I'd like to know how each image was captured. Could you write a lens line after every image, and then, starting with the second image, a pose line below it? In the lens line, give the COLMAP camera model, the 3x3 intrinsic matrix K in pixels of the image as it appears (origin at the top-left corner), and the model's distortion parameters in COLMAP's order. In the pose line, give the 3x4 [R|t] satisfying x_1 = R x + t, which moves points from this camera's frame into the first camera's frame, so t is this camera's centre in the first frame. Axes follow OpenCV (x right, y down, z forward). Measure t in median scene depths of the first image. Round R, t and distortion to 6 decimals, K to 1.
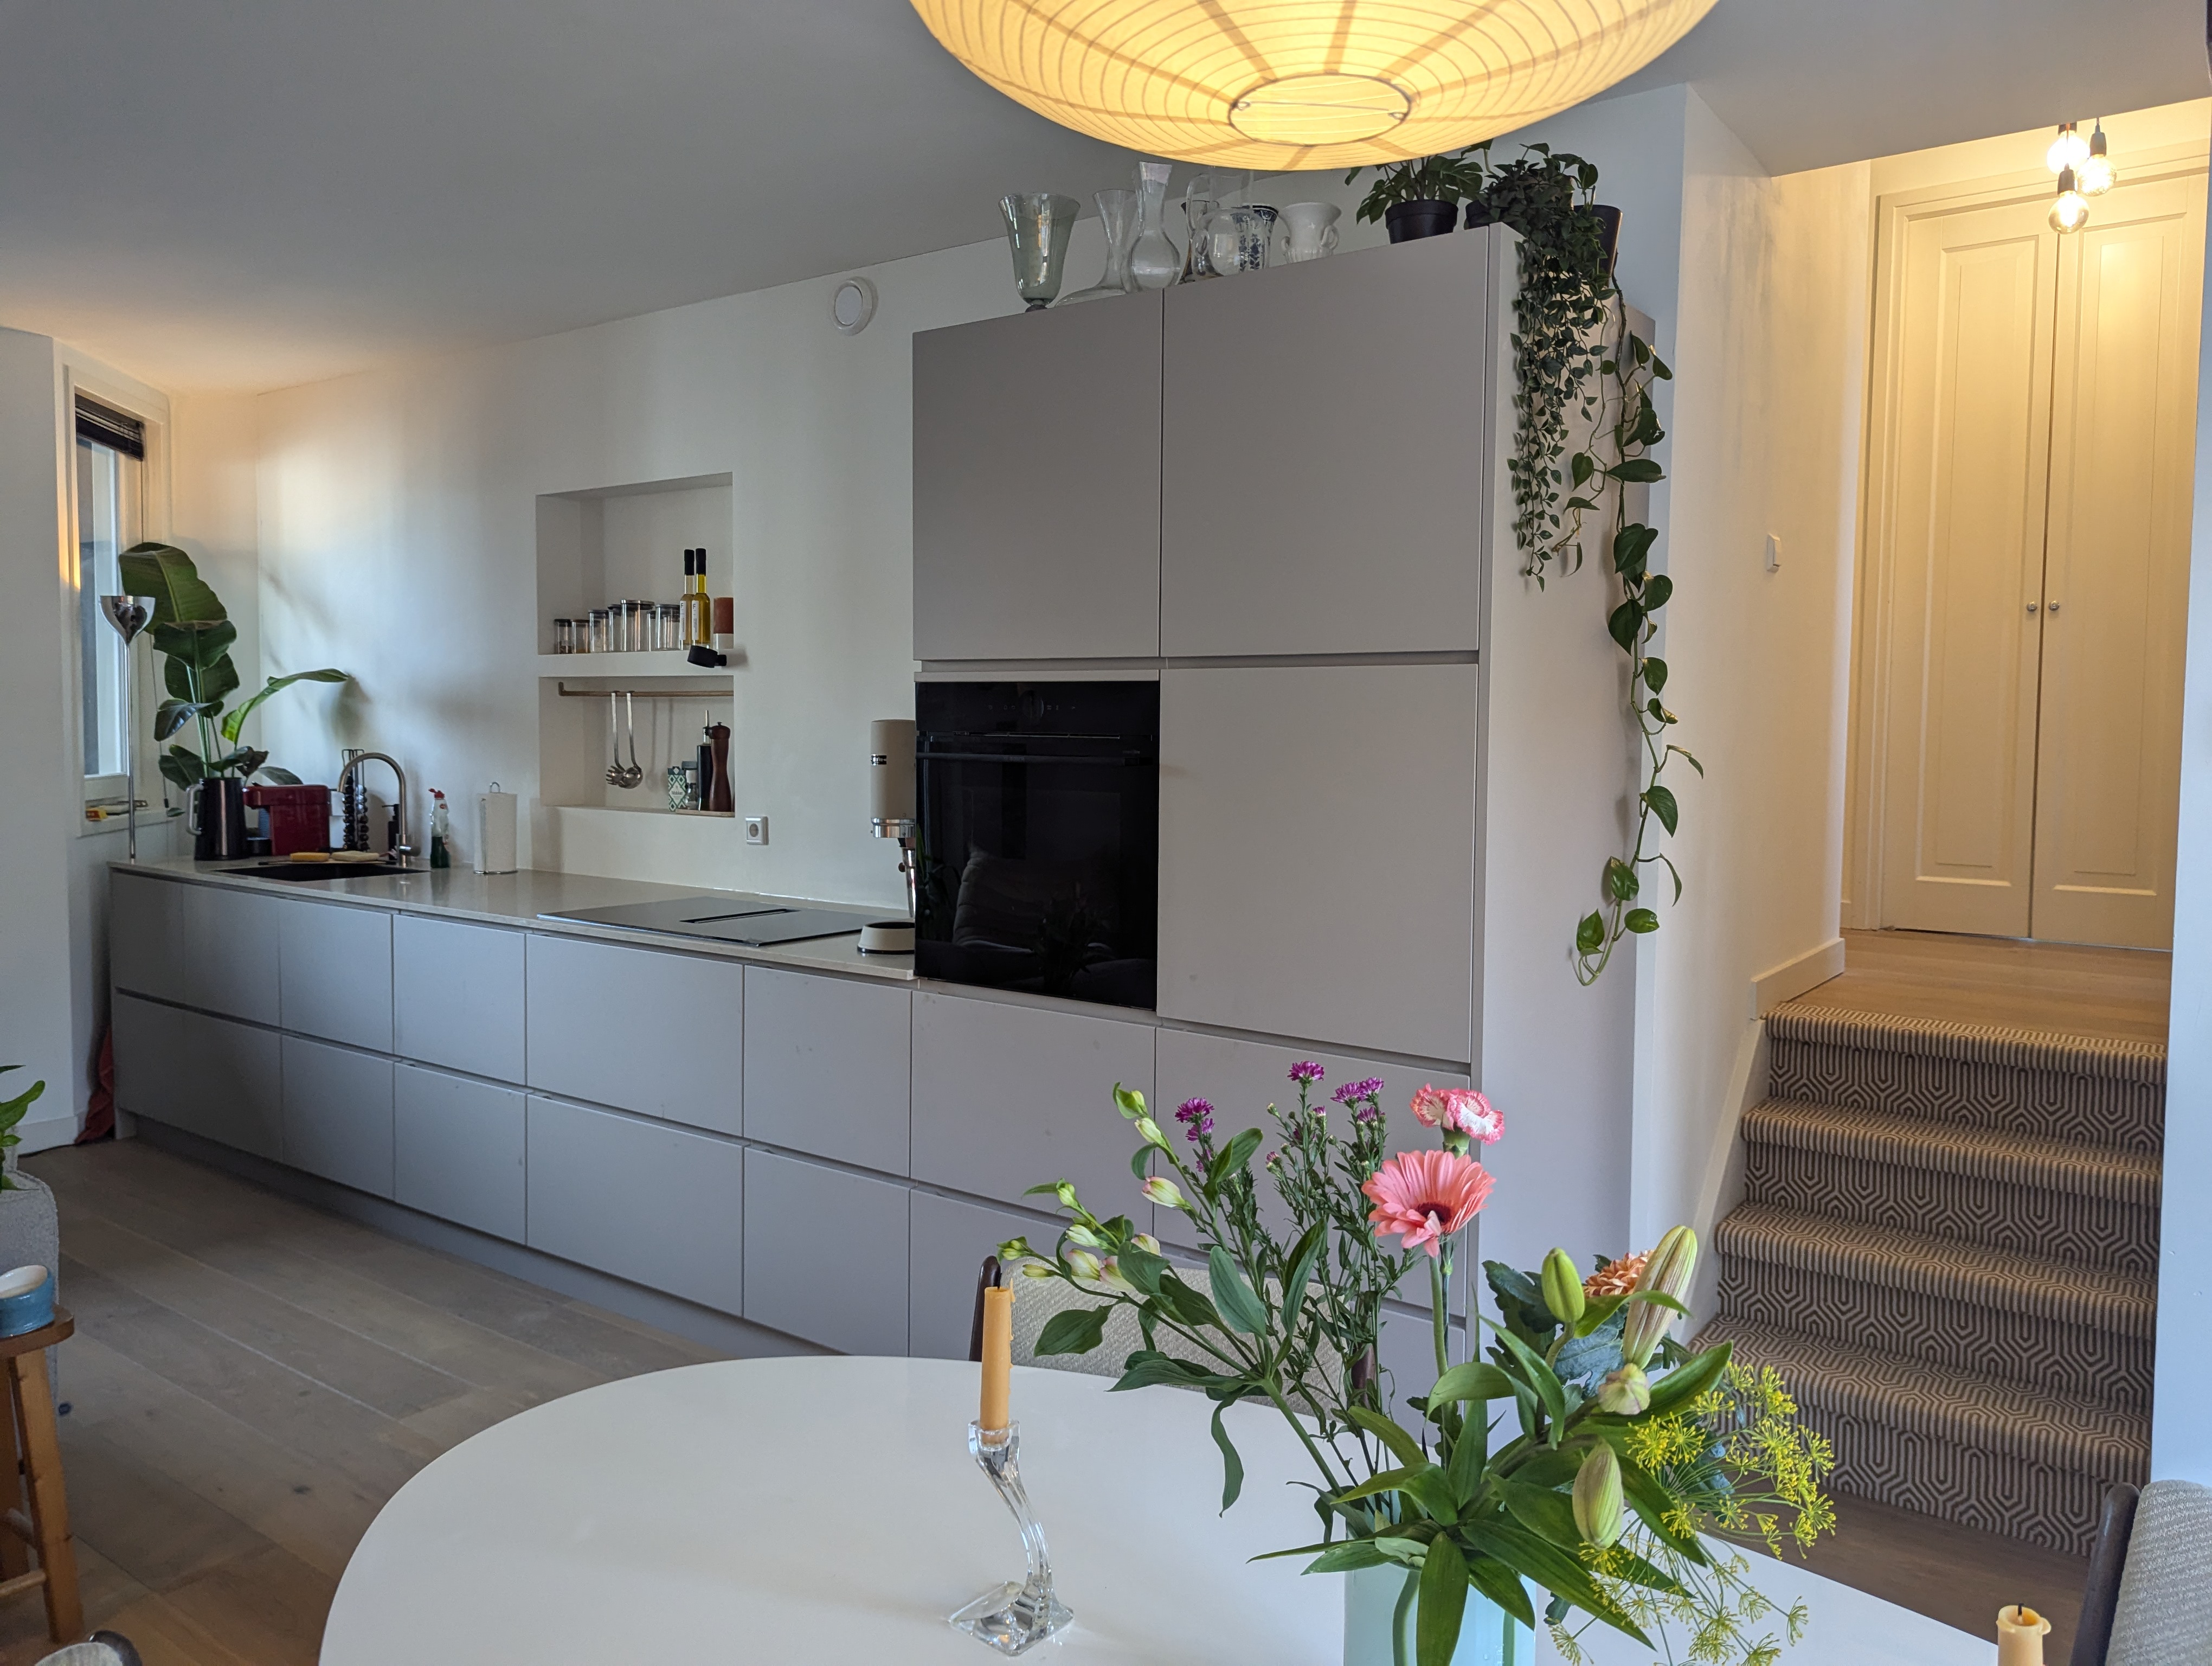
lens RADIAL K [[1522.0, 0, 1151.6], [0, 1522.0, 781.8], [0, 0, 1]] dist [0.064281, -0.062770]
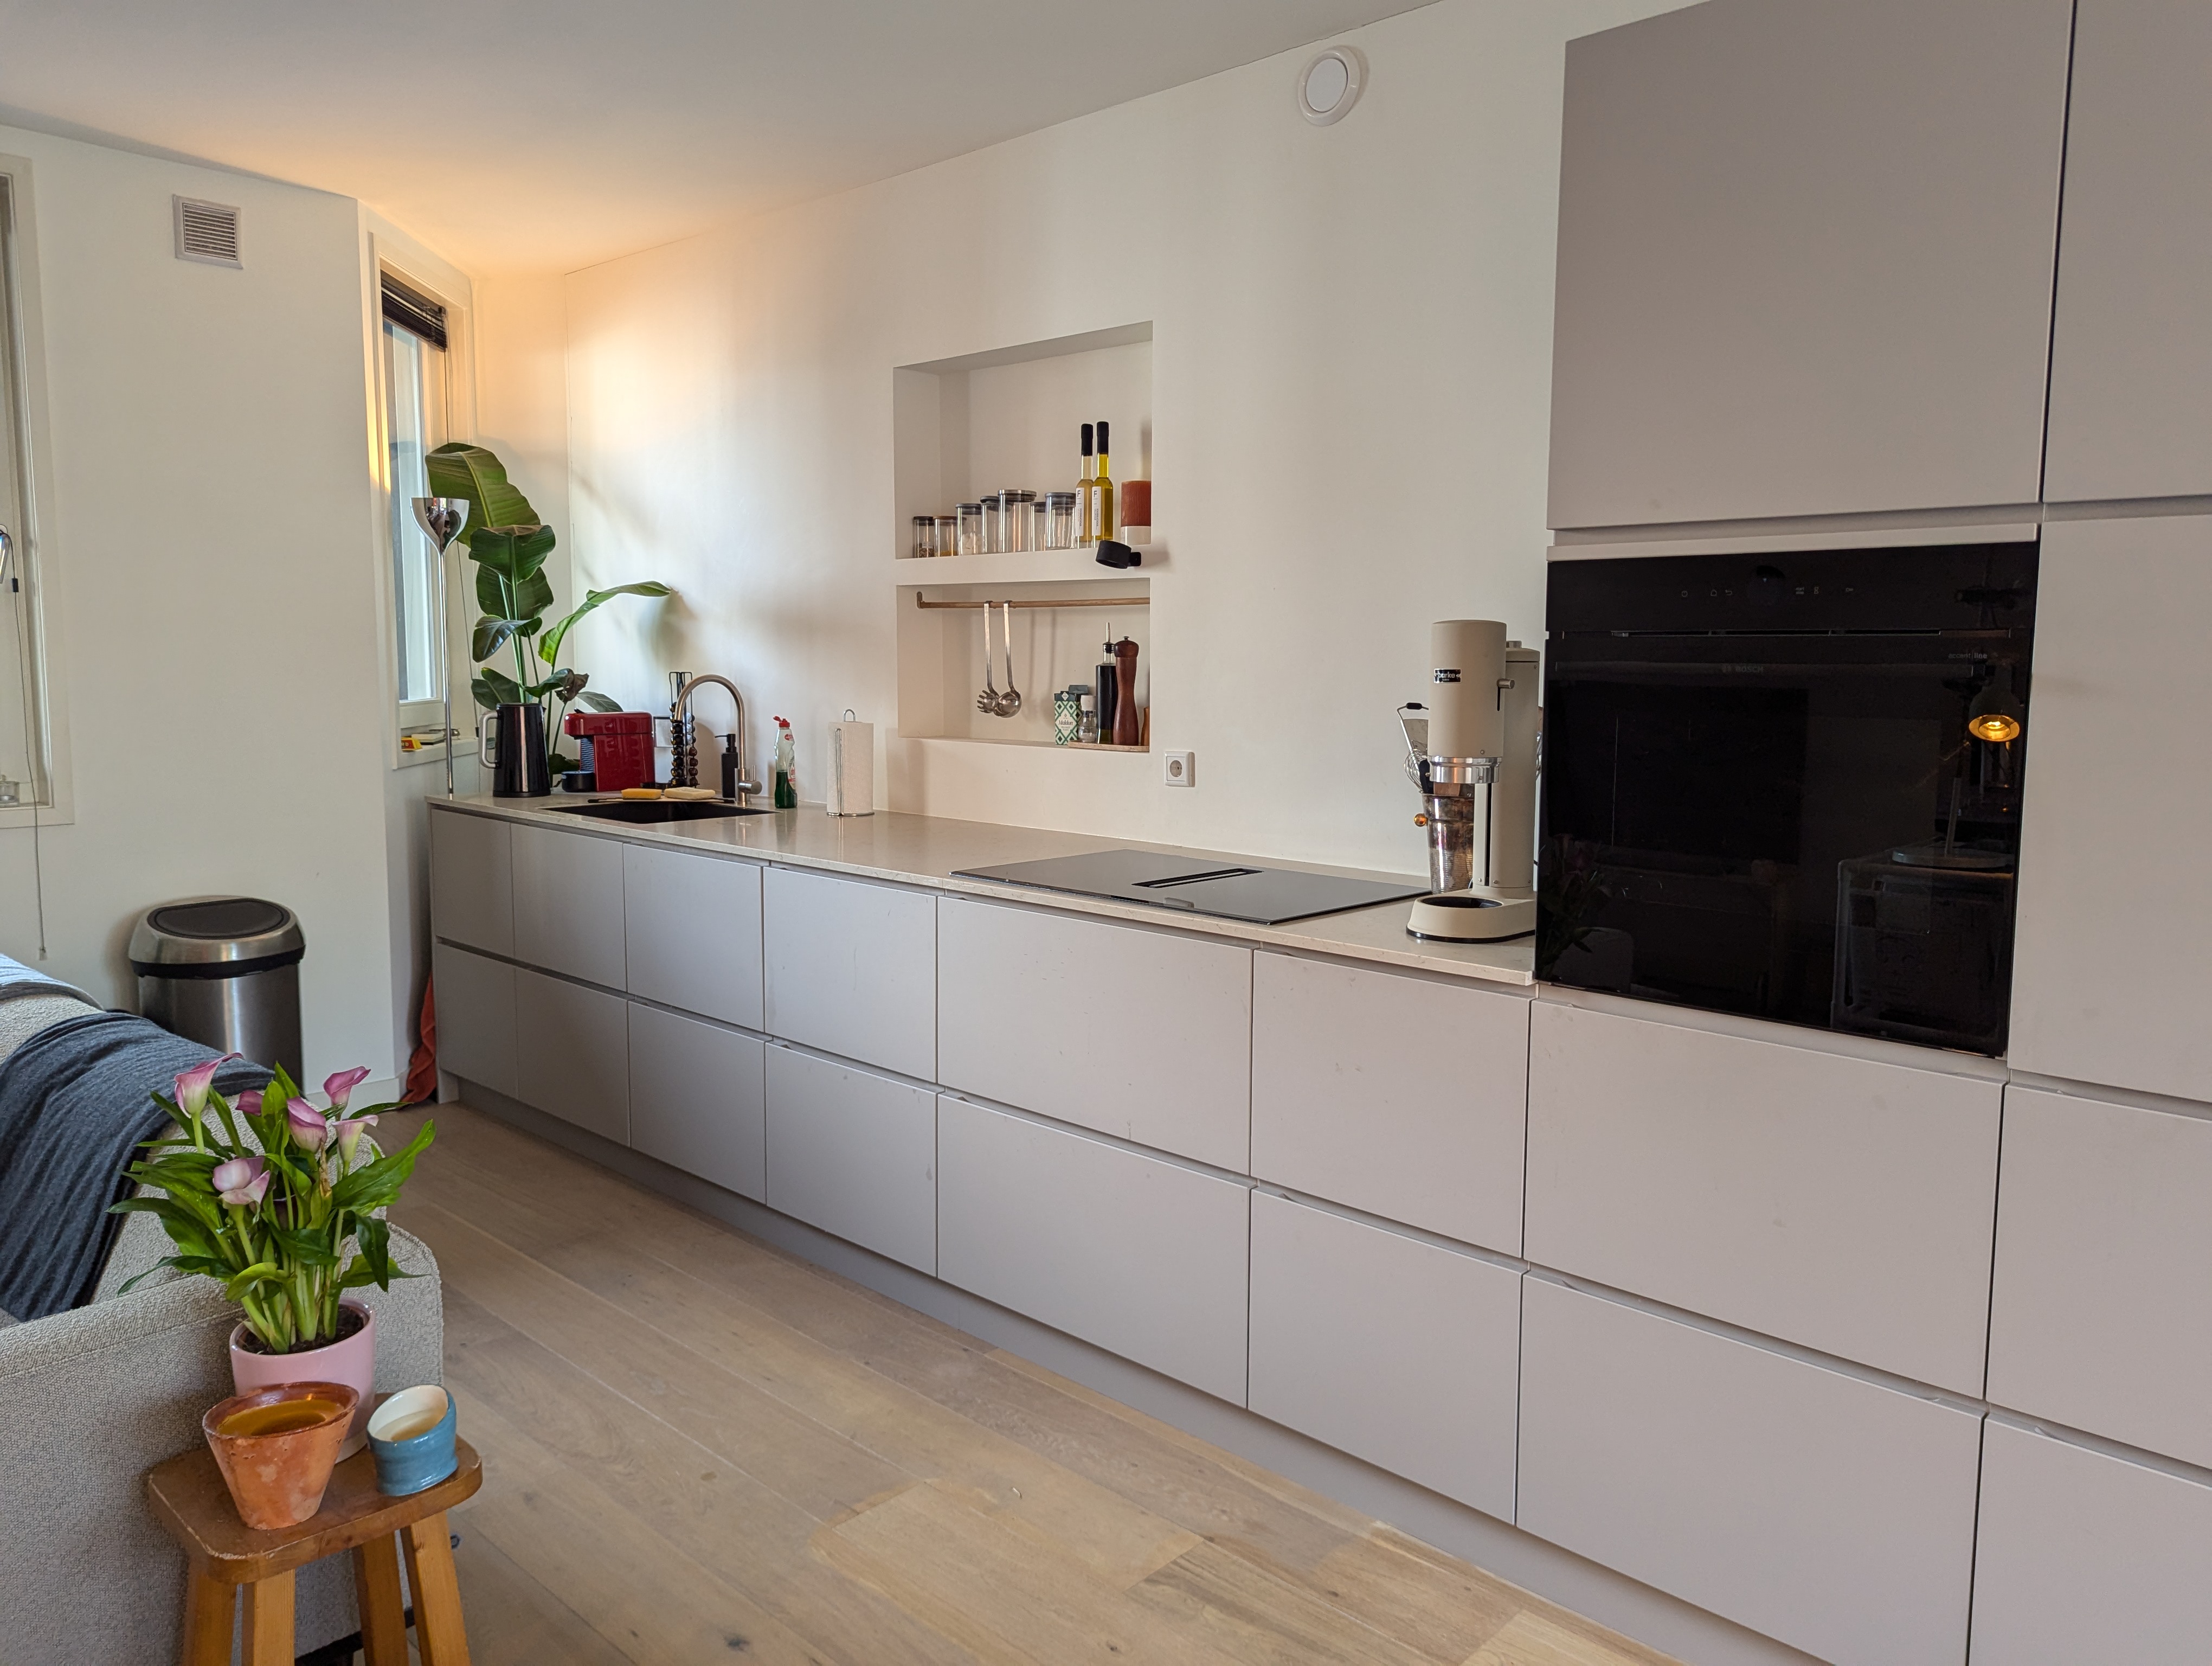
lens RADIAL K [[1522.0, 0, 1151.6], [0, 1522.0, 781.8], [0, 0, 1]] dist [0.064281, -0.062770]
pose [[0.992291, 0.008297, -0.123654, -0.153761], [-0.003021, 0.999079, 0.042799, 0.003671], [0.123896, -0.042096, 0.991402, 0.175237]]
